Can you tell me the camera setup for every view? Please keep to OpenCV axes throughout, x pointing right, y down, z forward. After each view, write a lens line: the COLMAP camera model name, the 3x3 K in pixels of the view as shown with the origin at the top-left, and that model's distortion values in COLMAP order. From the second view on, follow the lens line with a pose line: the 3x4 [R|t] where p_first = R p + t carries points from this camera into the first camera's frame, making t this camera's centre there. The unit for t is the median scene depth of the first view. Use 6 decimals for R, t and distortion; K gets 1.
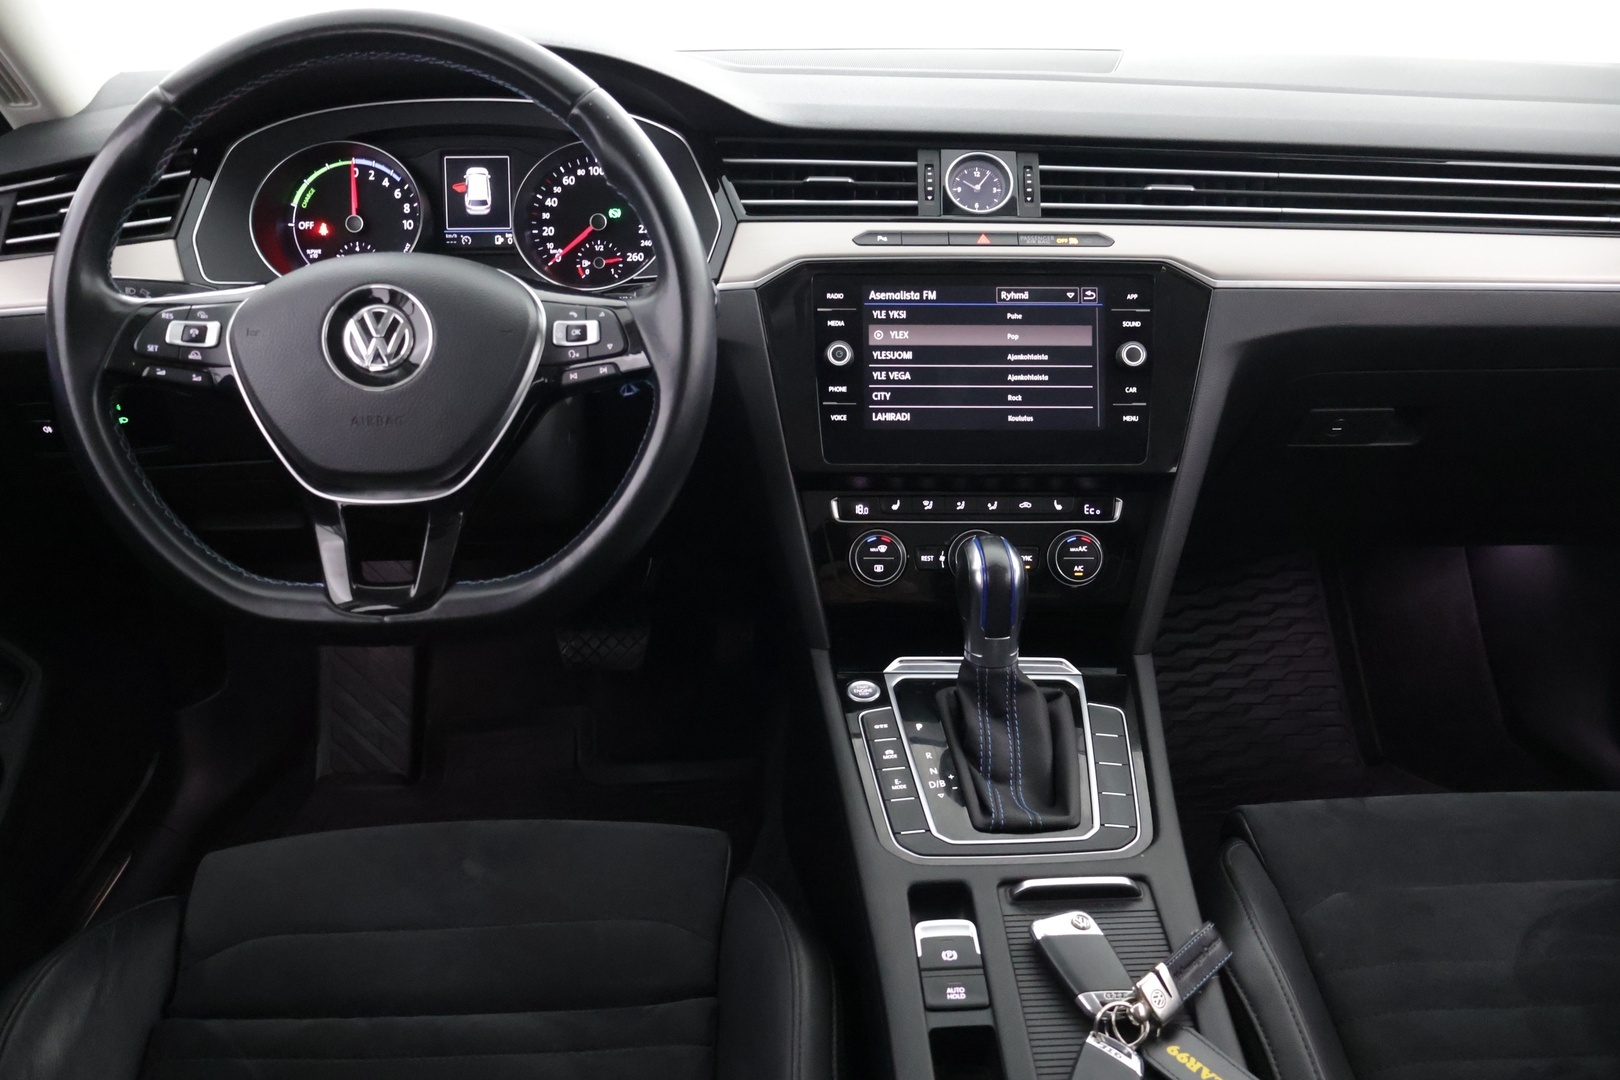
lens RADIAL K [[1363.9, 0, 812.4], [0, 1363.9, 533.4], [0, 0, 1]] dist [-0.002969, 0.007438]
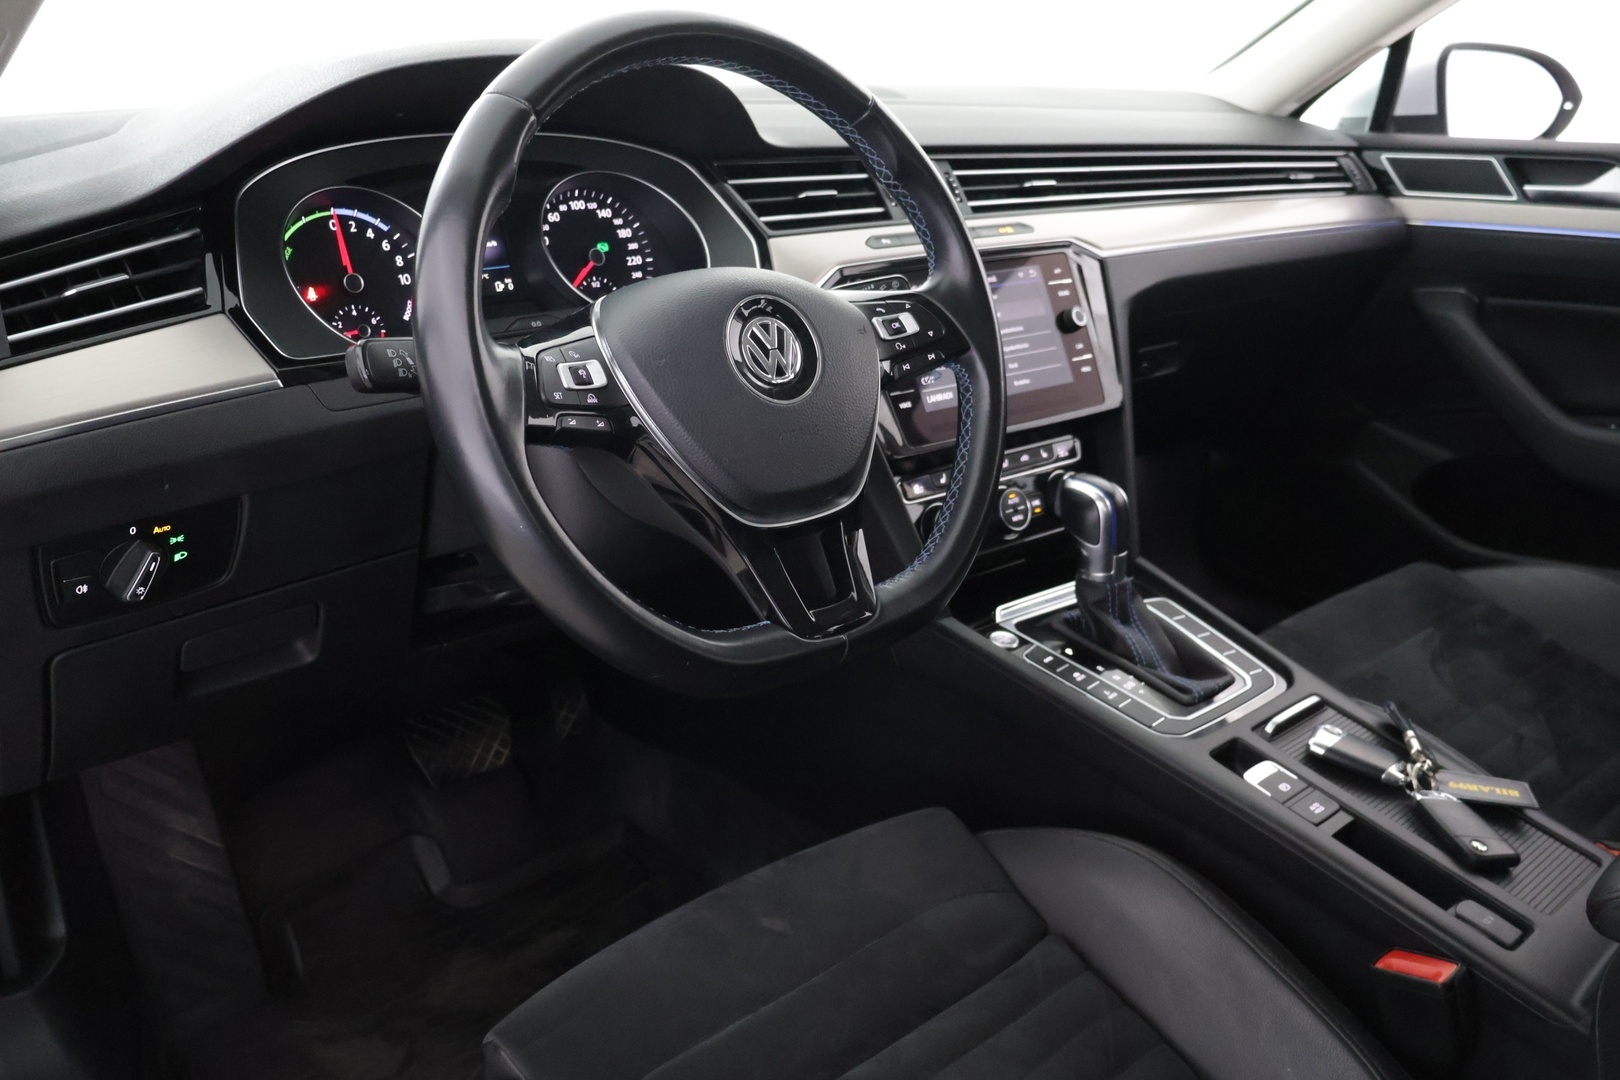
lens RADIAL K [[1363.9, 0, 813.6], [0, 1363.9, 529.5], [0, 0, 1]] dist [-0.002969, 0.007438]
pose [[0.784497, -0.204860, 0.585317, -0.681991], [0.241988, 0.970160, 0.015219, -0.023285], [-0.570969, 0.129701, 0.810662, 0.179103]]
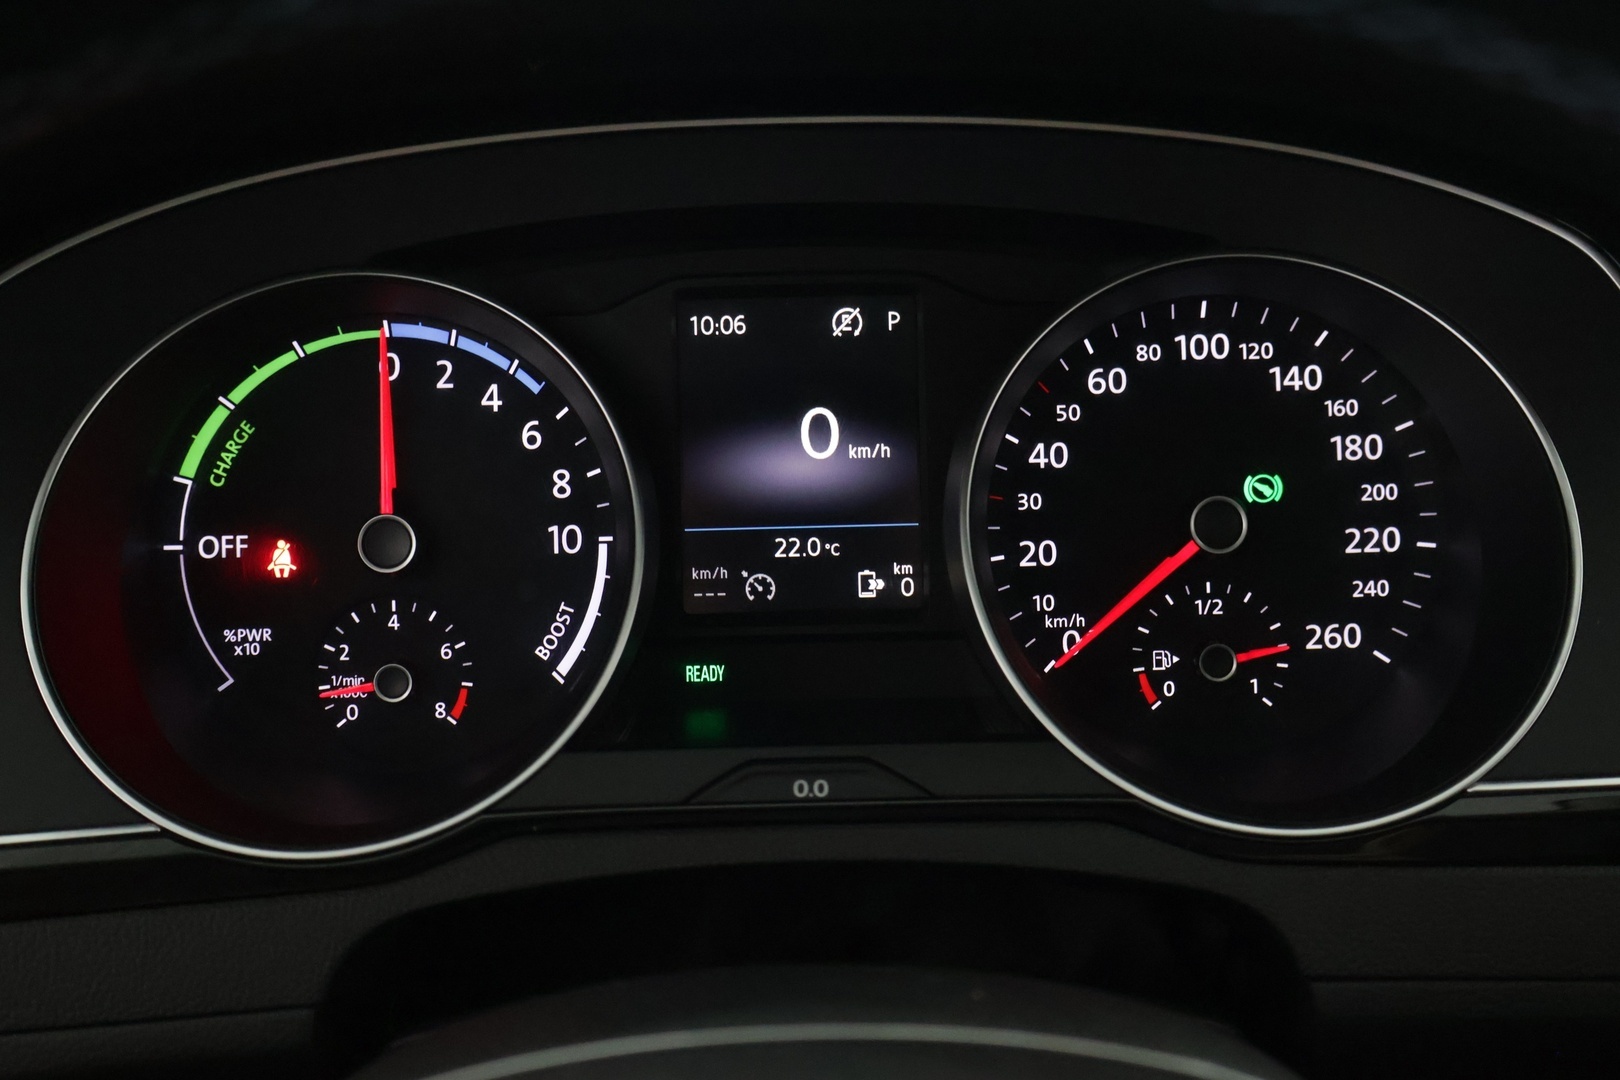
lens RADIAL K [[1948.0, 0, 812.5], [0, 1948.0, 536.0], [0, 0, 1]] dist [0.004110, 0.000000]
pose [[0.999277, -0.007995, -0.037159, -0.244996], [0.005689, 0.998075, -0.061758, -0.216107], [0.037581, 0.061502, 0.997399, 0.627500]]
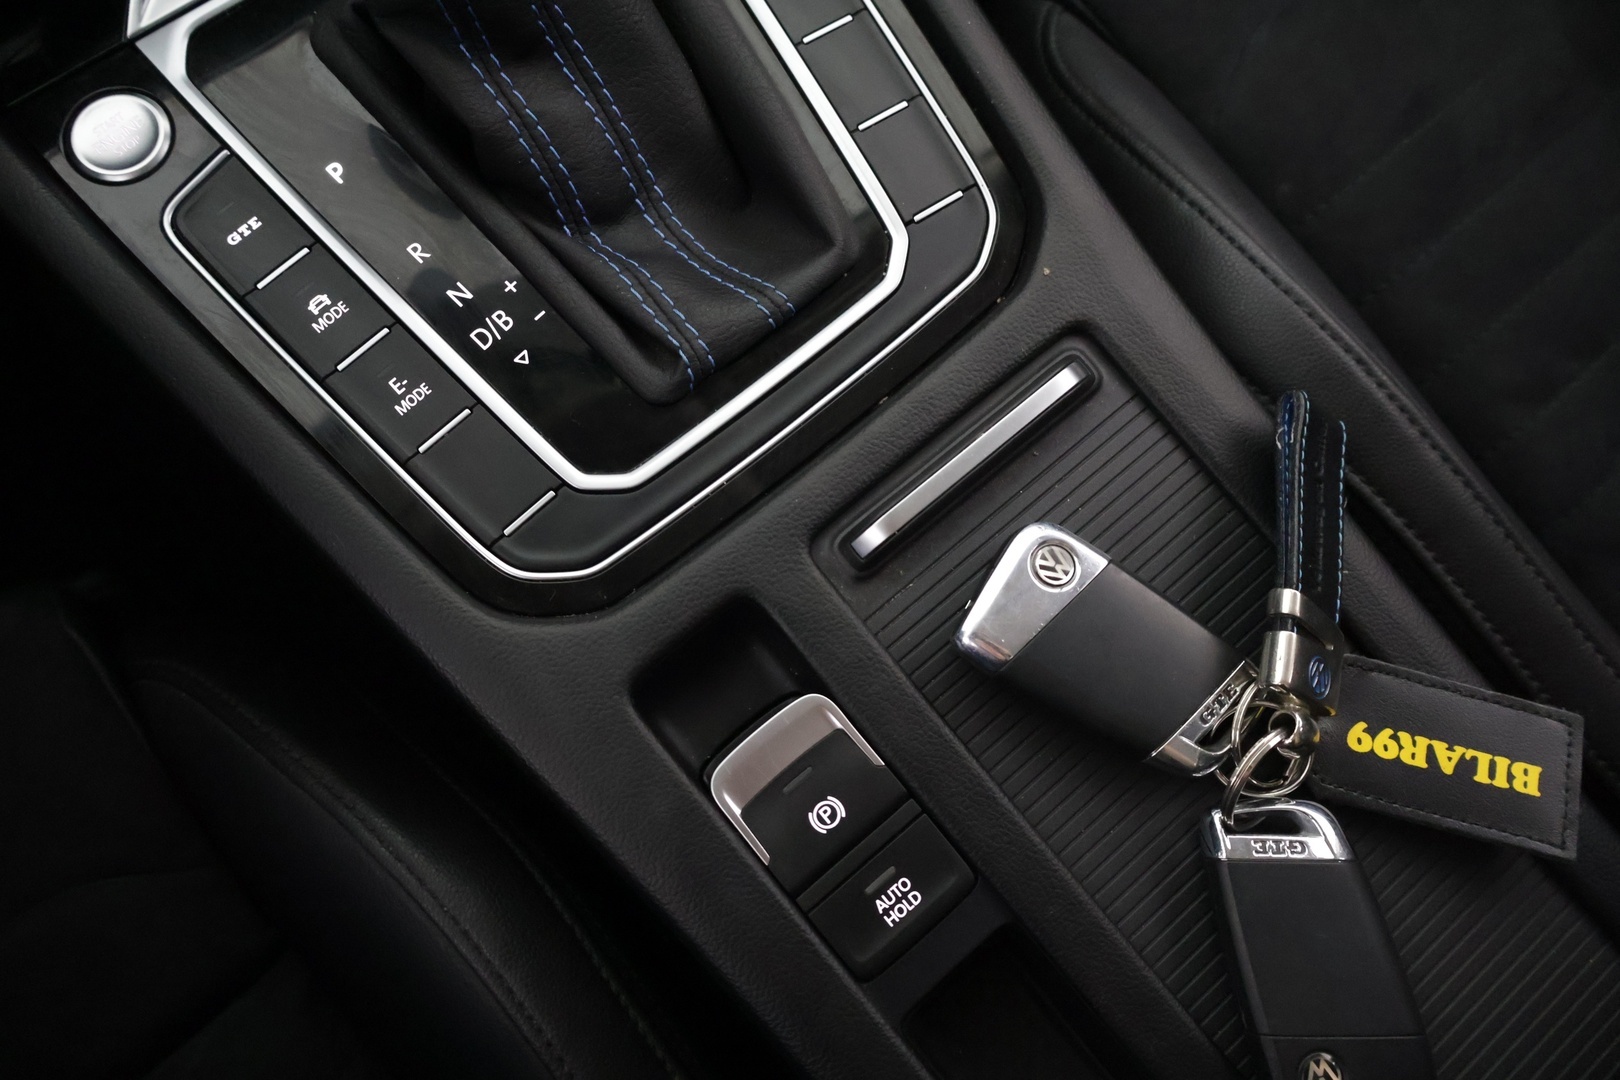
lens RADIAL K [[1363.9, 0, 810.4], [0, 1363.9, 540.0], [0, 0, 1]] dist [-0.002969, 0.007438]
pose [[0.799681, -0.567906, 0.194916, 0.049674], [0.254909, 0.615037, 0.746157, -0.031226], [-0.543628, -0.547003, 0.636598, 0.610843]]
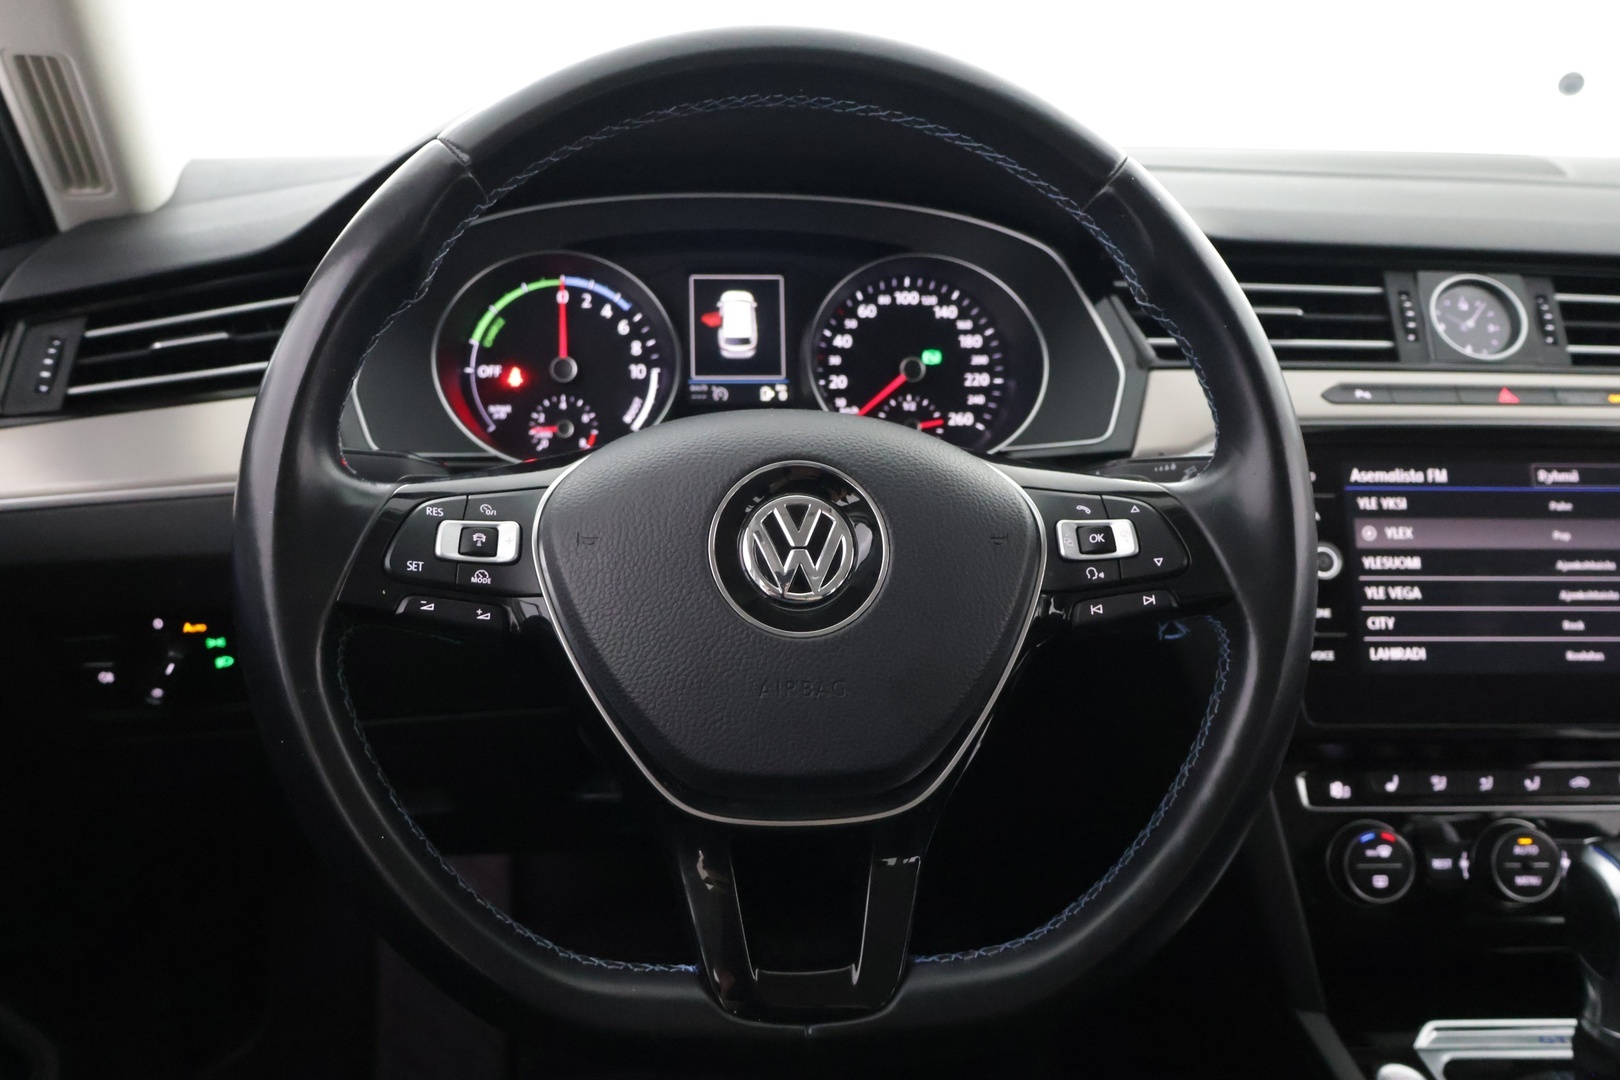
lens RADIAL K [[1525.8, 0, 807.1], [0, 1525.8, 542.9], [0, 0, 1]] dist [0.015369, 0.000000]
pose [[0.998361, 0.000359, 0.057233, -0.274563], [0.006517, 0.992765, -0.119895, -0.050825], [-0.056861, 0.120072, 0.991135, 0.258826]]
